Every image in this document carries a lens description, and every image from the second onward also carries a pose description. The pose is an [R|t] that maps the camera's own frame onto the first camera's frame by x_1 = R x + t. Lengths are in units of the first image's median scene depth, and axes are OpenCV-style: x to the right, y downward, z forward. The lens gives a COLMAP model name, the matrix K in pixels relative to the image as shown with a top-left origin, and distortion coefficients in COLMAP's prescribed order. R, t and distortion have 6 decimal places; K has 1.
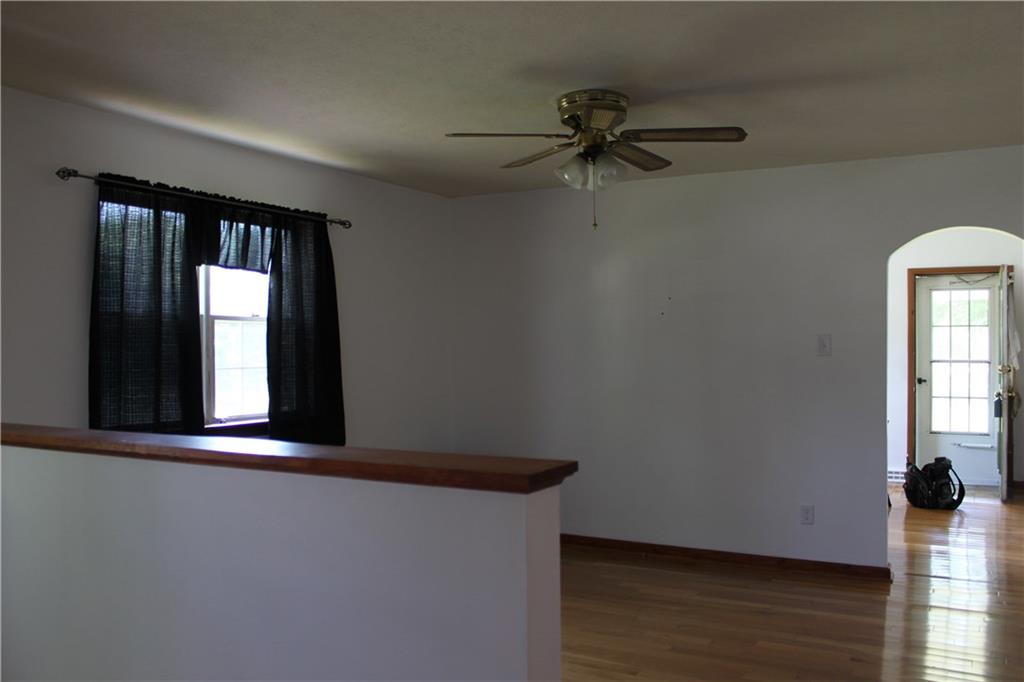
lens RADIAL K [[868.1, 0, 509.9], [0, 868.1, 343.0], [0, 0, 1]] dist [-0.127068, 0.032712]
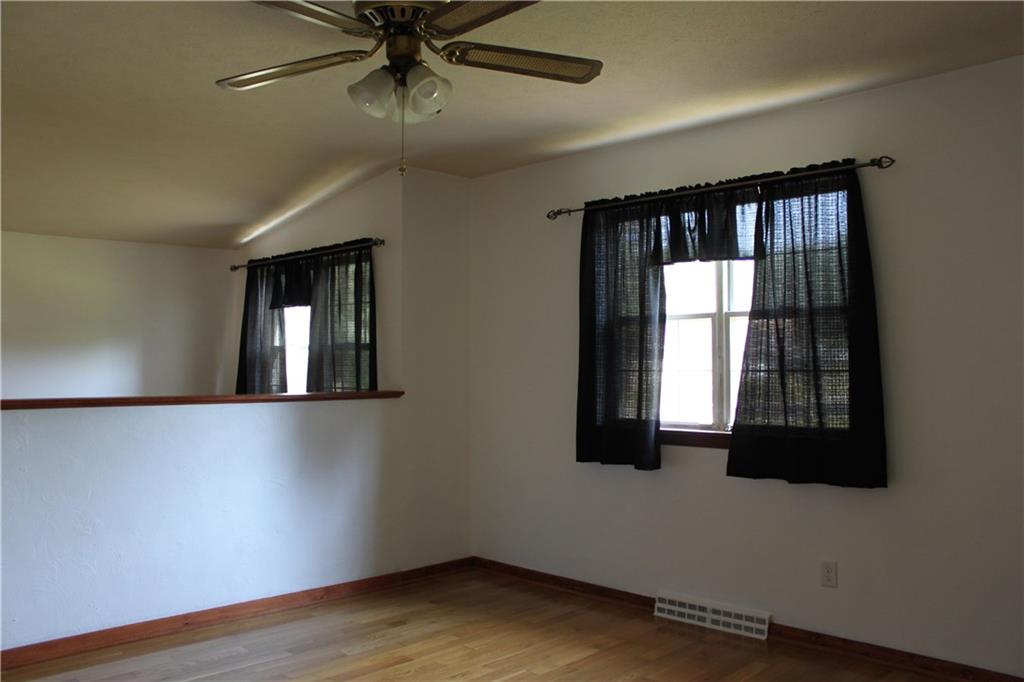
lens RADIAL K [[868.1, 0, 509.6], [0, 868.1, 339.5], [0, 0, 1]] dist [-0.127068, 0.032712]
pose [[-0.289916, -0.011773, -0.956980, 0.644543], [0.013462, 0.999775, -0.016378, 0.009005], [0.956957, -0.017631, -0.289693, 1.117904]]
